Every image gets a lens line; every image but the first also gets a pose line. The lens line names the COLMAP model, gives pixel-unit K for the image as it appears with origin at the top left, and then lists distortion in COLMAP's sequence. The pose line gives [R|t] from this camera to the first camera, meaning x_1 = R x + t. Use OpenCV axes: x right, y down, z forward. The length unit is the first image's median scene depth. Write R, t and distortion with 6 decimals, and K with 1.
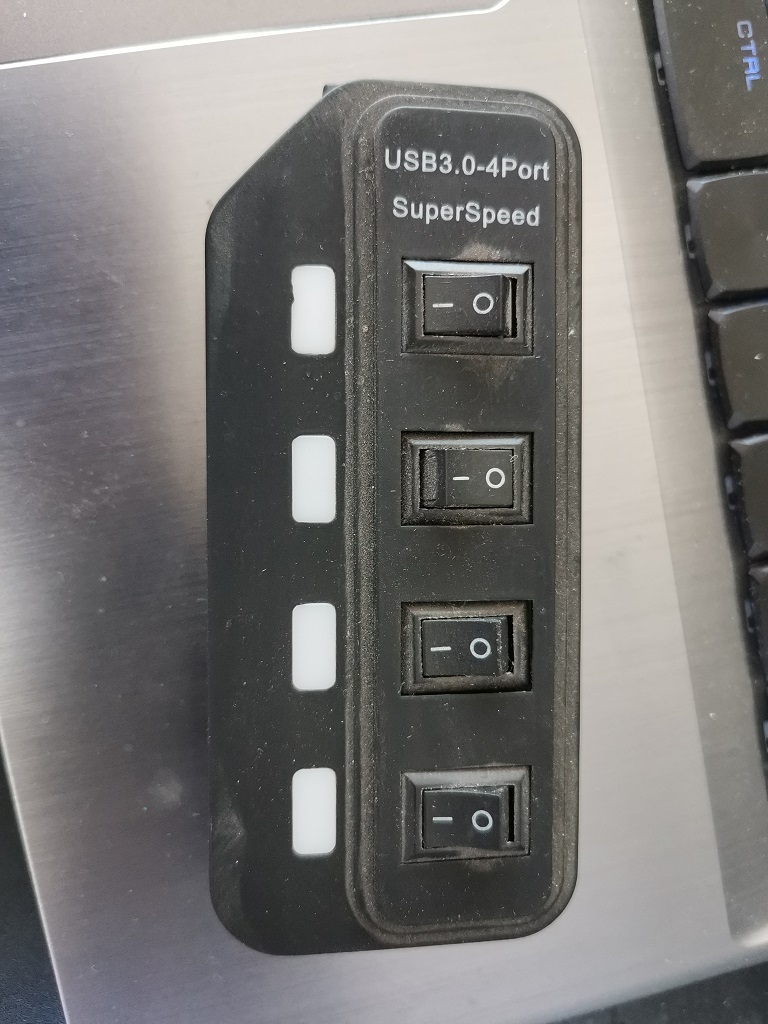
lens RADIAL K [[776.2, 0, 384.0], [0, 776.2, 512.0], [0, 0, 1]] dist [0.002166, -0.110783]
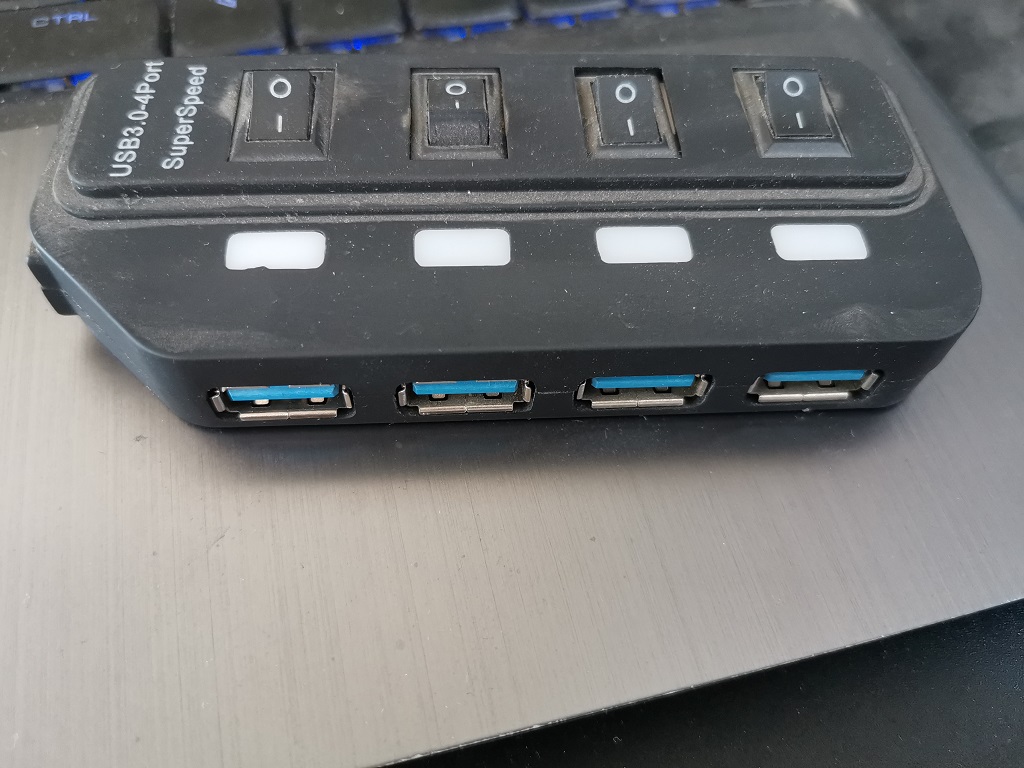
lens RADIAL K [[776.2, 0, 512.0], [0, 776.2, 384.0], [0, 0, 1]] dist [0.002166, -0.110783]
pose [[-0.055419, -0.925965, 0.373520, -0.590037], [0.998220, -0.043119, 0.041210, -0.029247], [-0.022053, 0.375138, 0.926706, 0.213343]]
